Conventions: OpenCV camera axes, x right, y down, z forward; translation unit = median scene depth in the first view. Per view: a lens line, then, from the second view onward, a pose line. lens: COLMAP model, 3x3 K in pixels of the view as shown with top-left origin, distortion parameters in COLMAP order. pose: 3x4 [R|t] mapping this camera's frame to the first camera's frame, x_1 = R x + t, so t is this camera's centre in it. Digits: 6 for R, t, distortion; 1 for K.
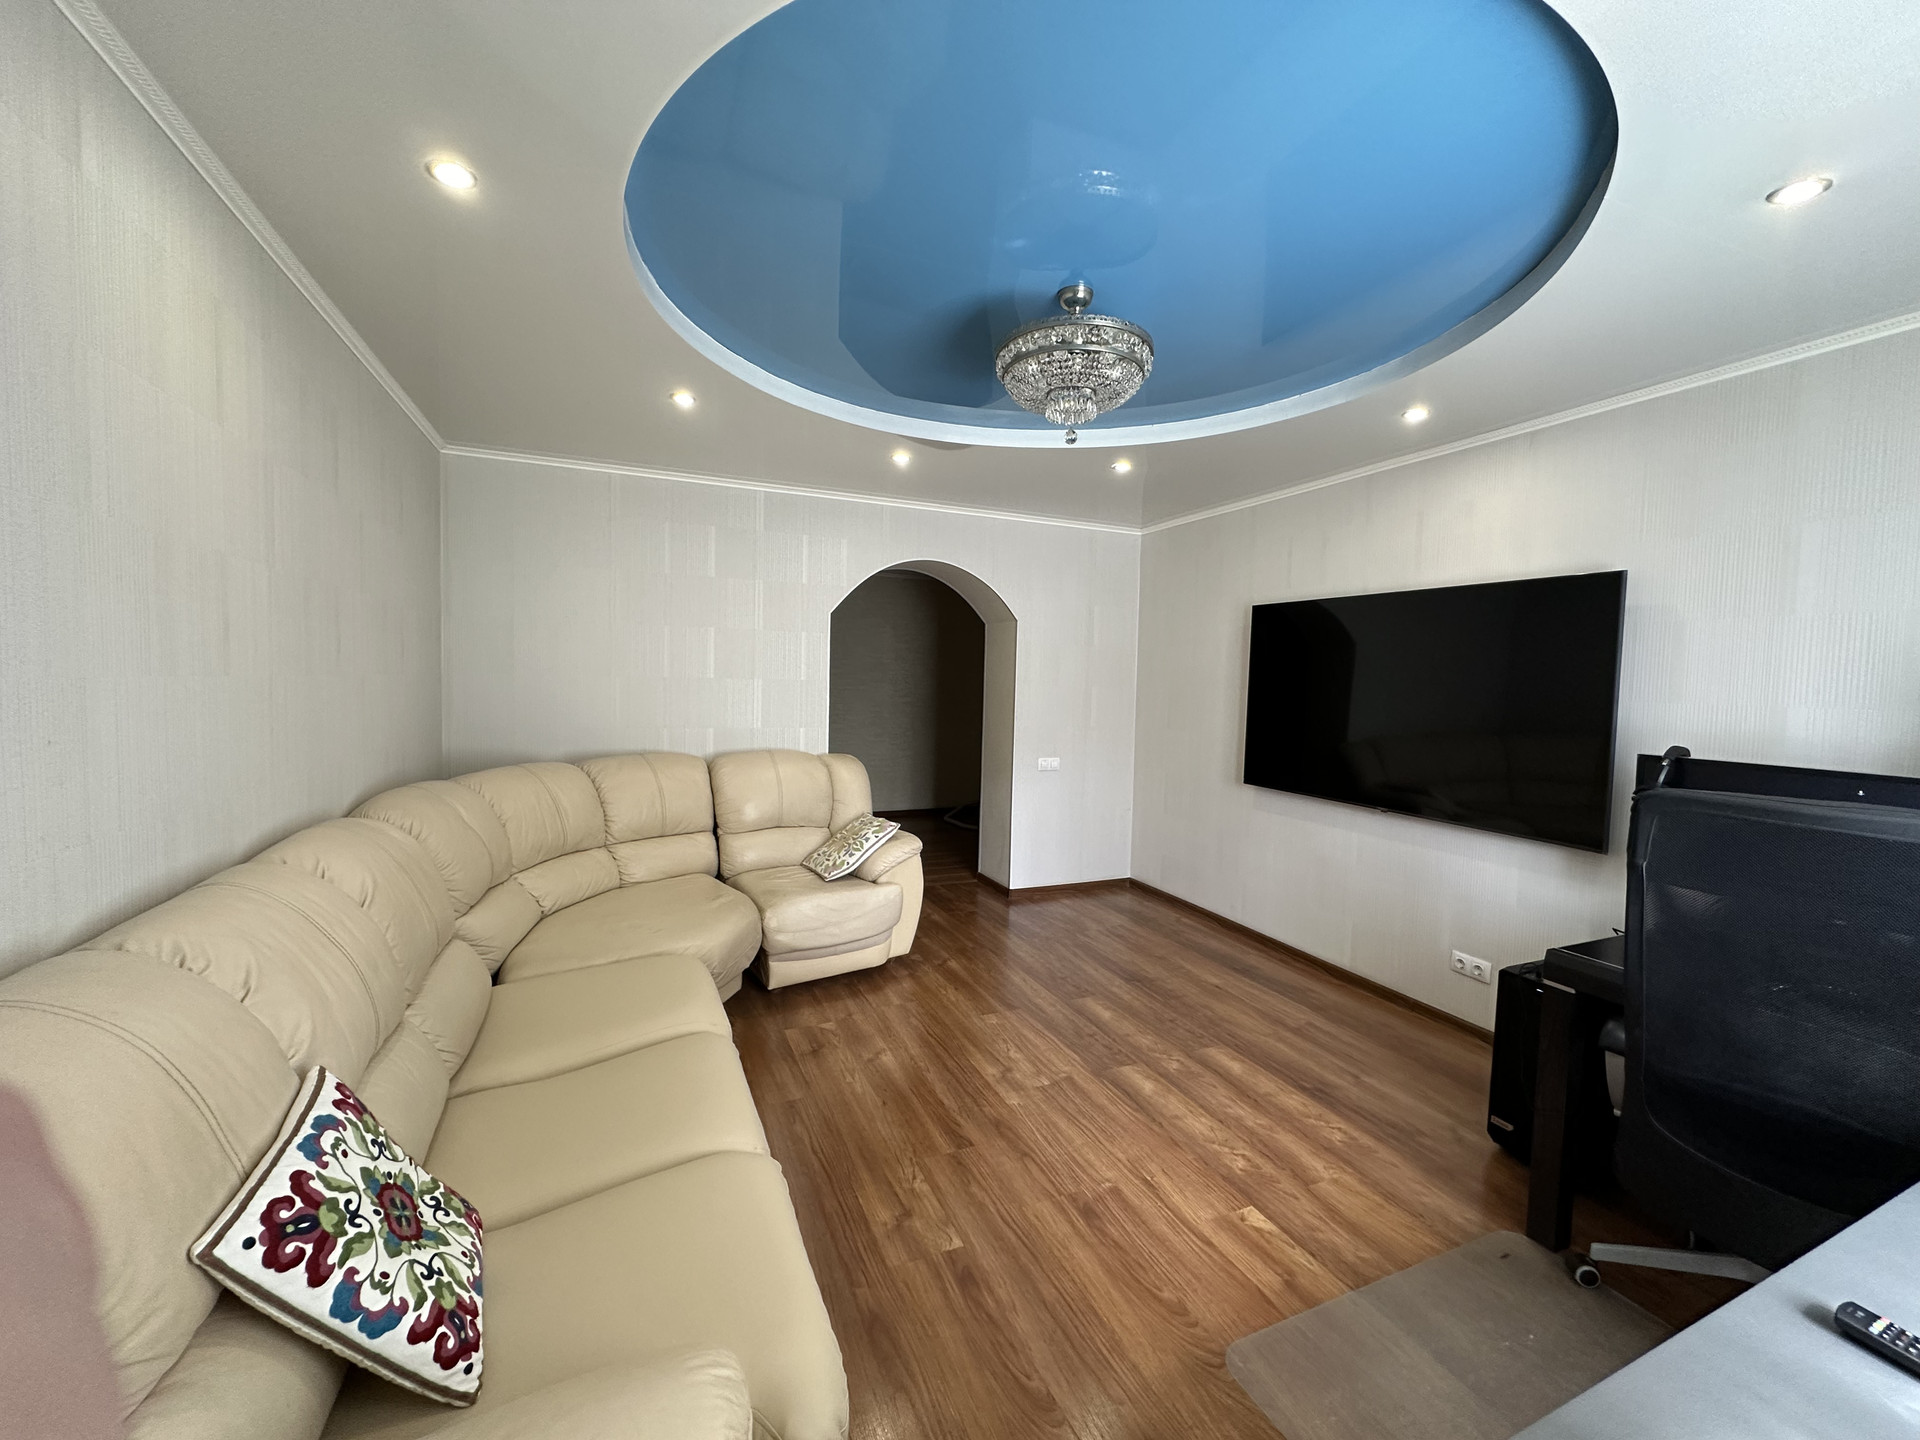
lens RADIAL K [[766.5, 0, 960.0], [0, 766.5, 720.0], [0, 0, 1]] dist [-0.000146, -0.000027]
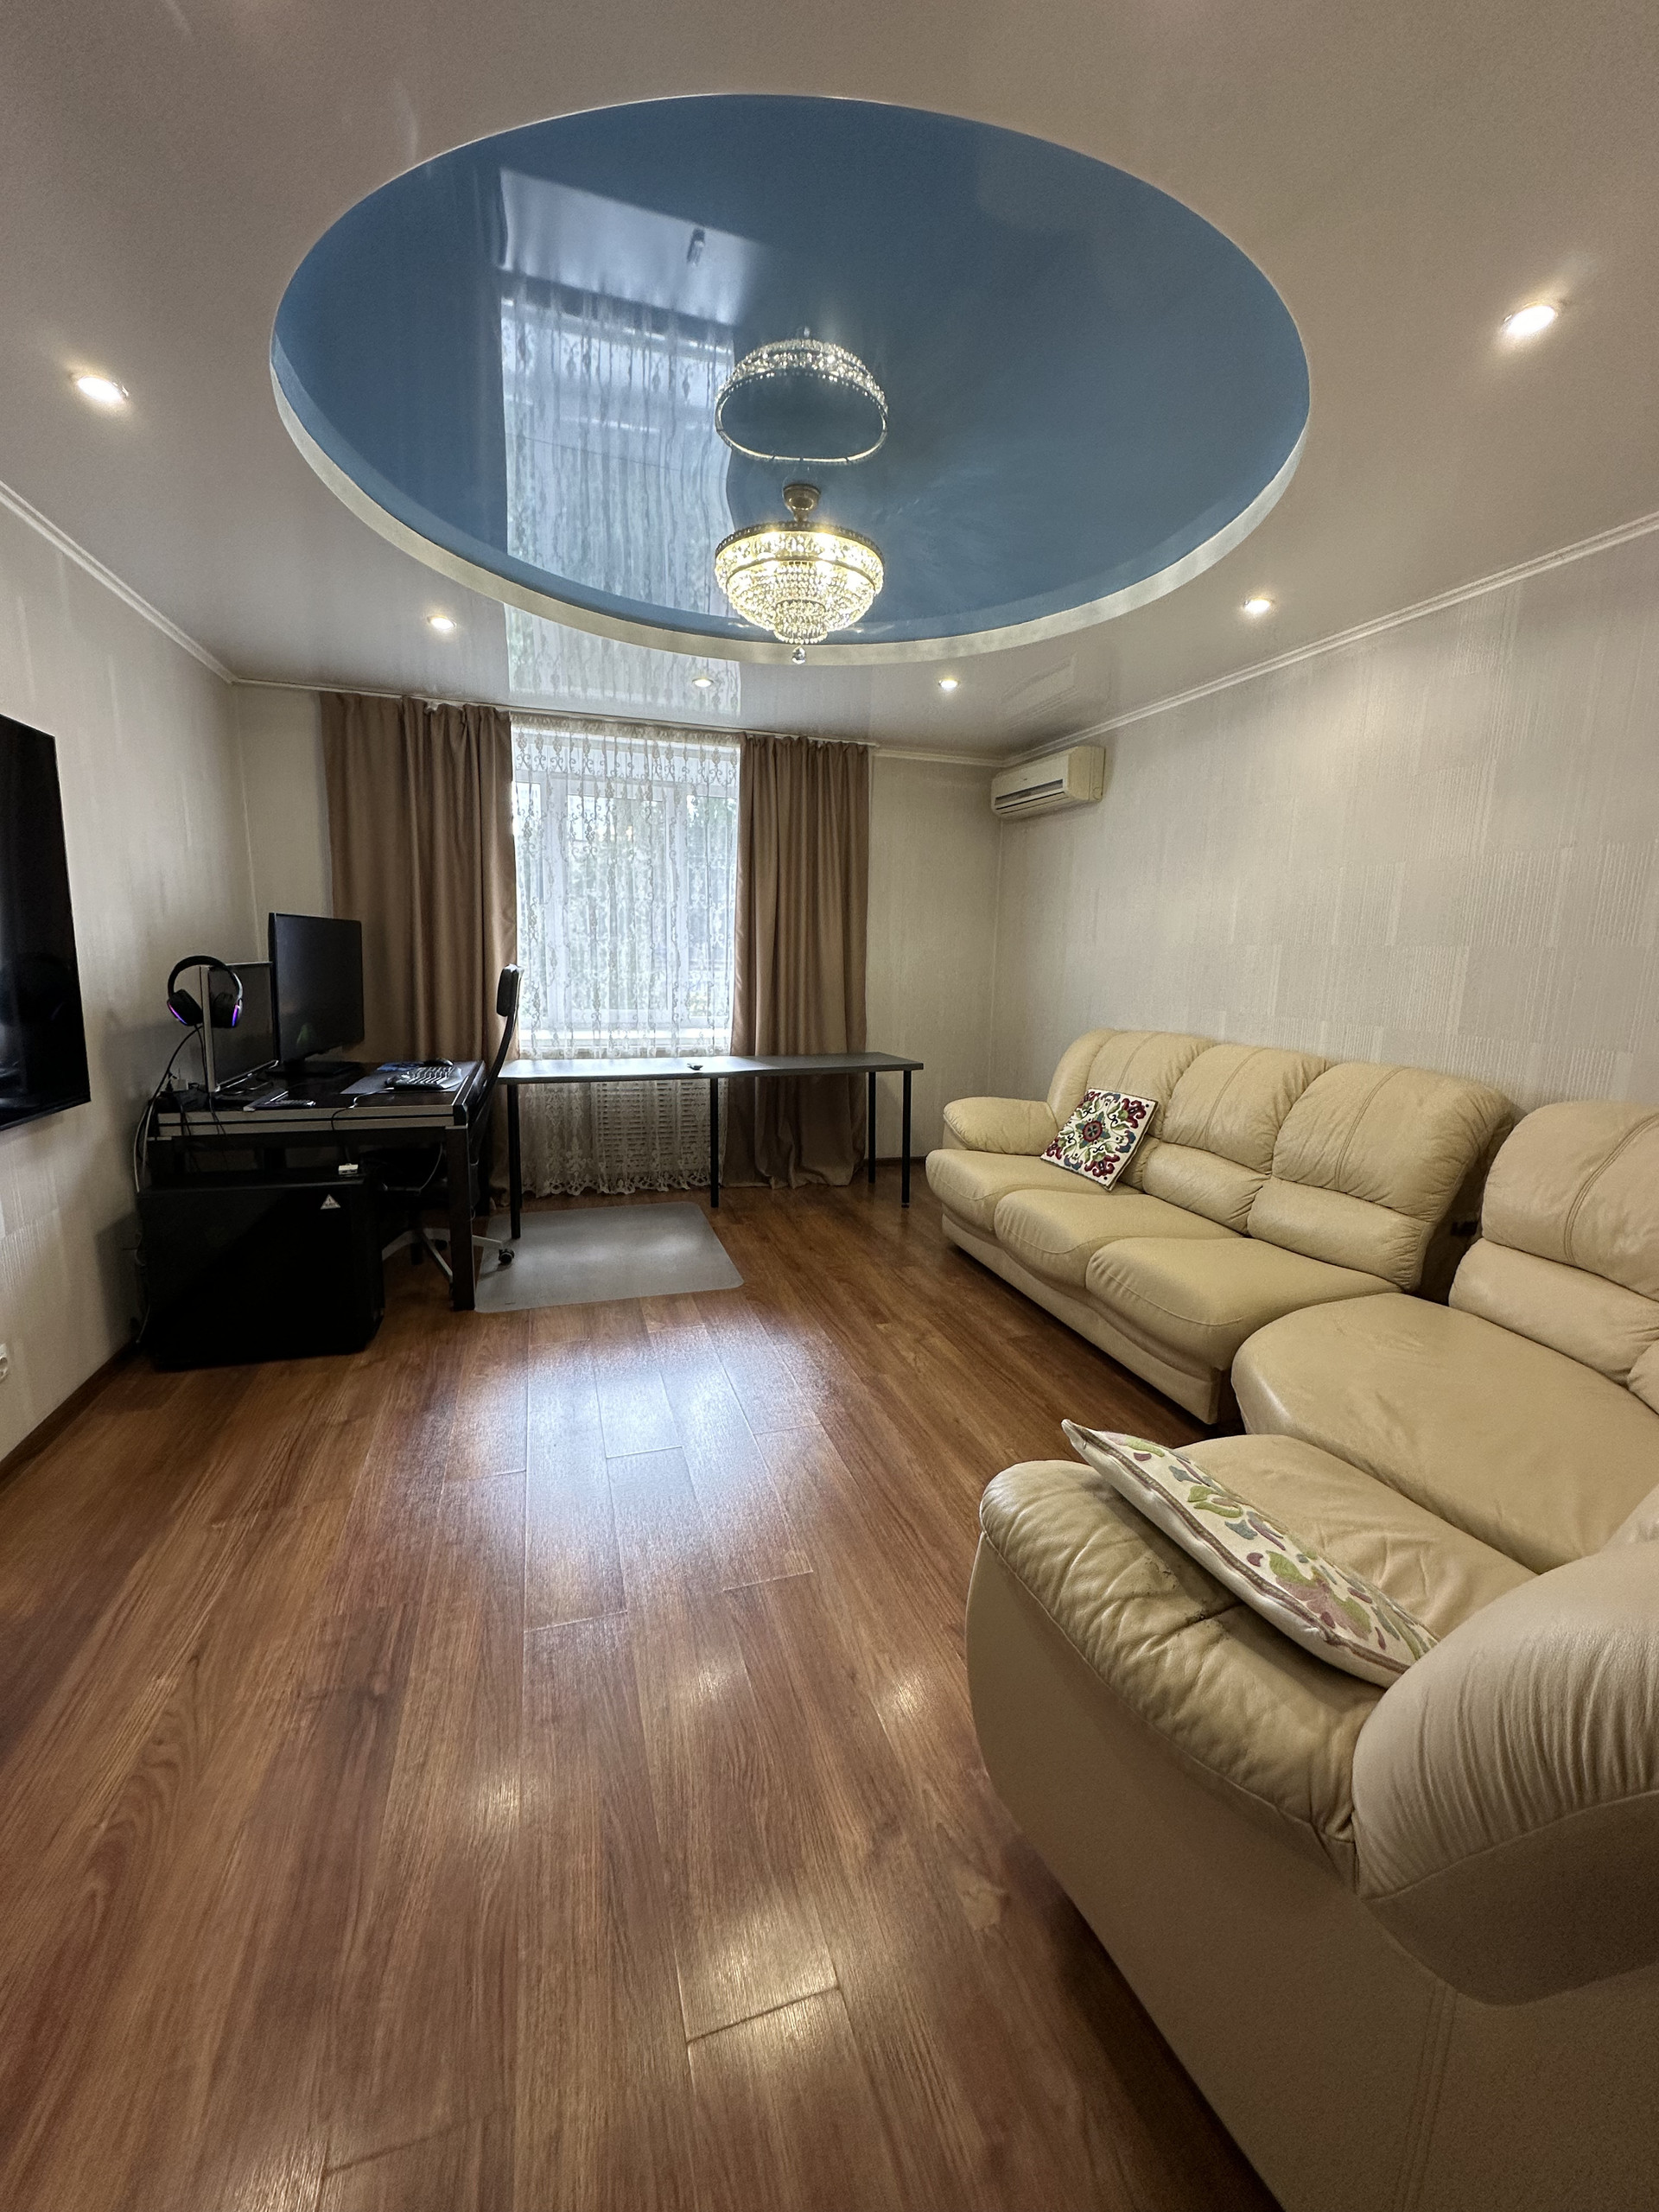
lens RADIAL K [[883.0, 0, 829.5], [0, 883.0, 1106.0], [0, 0, 1]] dist [-0.000146, -0.000027]
pose [[-0.994019, -0.067355, 0.085961, -0.016806], [-0.045769, 0.971622, 0.232068, -0.071118], [-0.099153, 0.226746, -0.968894, 1.853988]]
